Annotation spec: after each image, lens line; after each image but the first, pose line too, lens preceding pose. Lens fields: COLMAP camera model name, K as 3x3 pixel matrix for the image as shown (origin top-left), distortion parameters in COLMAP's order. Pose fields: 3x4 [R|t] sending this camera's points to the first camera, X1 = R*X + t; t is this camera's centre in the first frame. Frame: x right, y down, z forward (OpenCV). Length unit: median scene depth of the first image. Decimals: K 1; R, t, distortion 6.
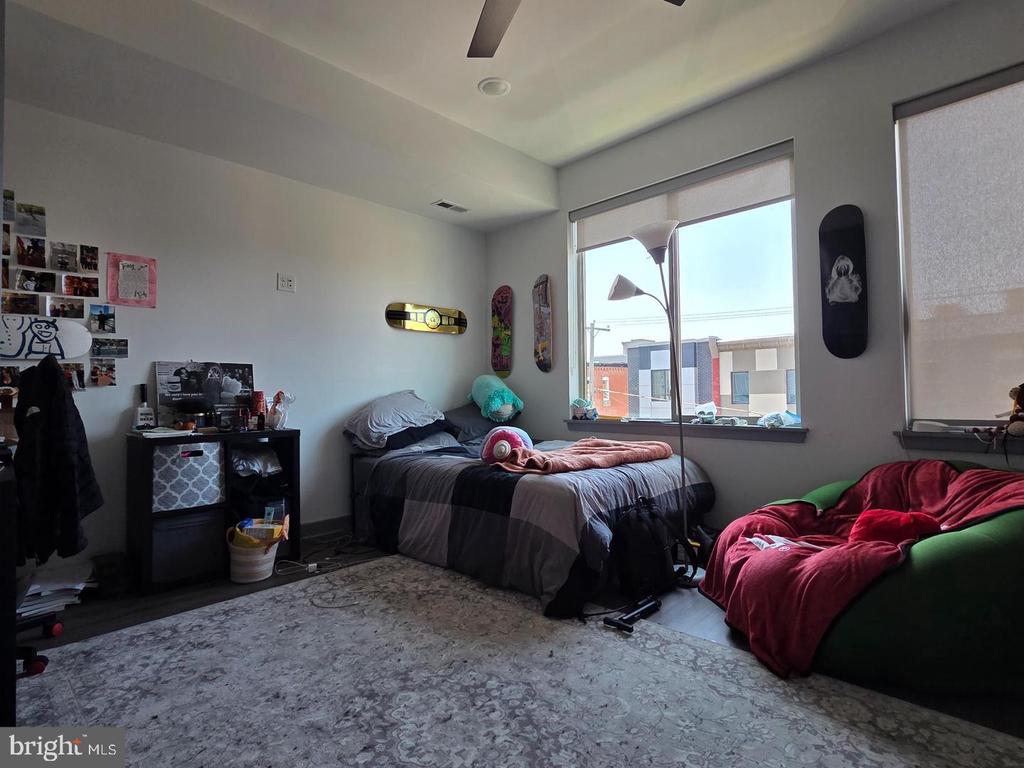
lens RADIAL K [[528.2, 0, 512.7], [0, 528.2, 381.6], [0, 0, 1]] dist [0.002994, -0.000569]
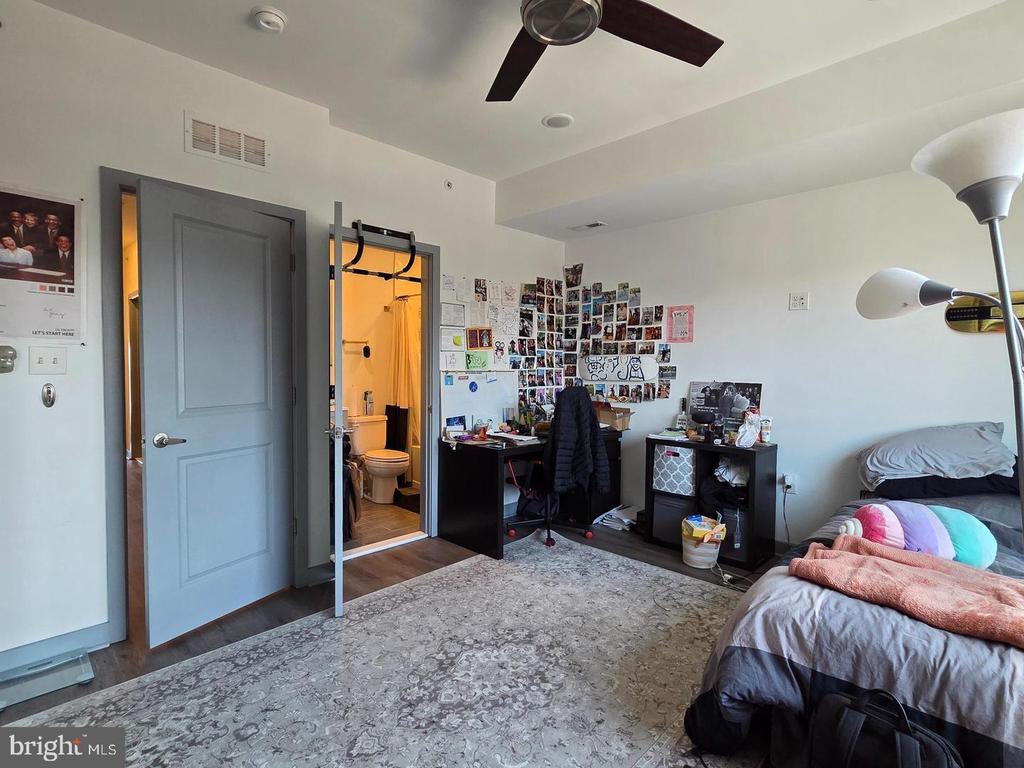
lens RADIAL K [[521.0, 0, 510.2], [0, 521.0, 381.3], [0, 0, 1]] dist [0.003067, 0.000679]
pose [[-0.021511, 0.045613, -0.998728, 0.744533], [0.017983, 0.998815, 0.045230, -0.120188], [0.999607, -0.016987, -0.022306, 0.631595]]
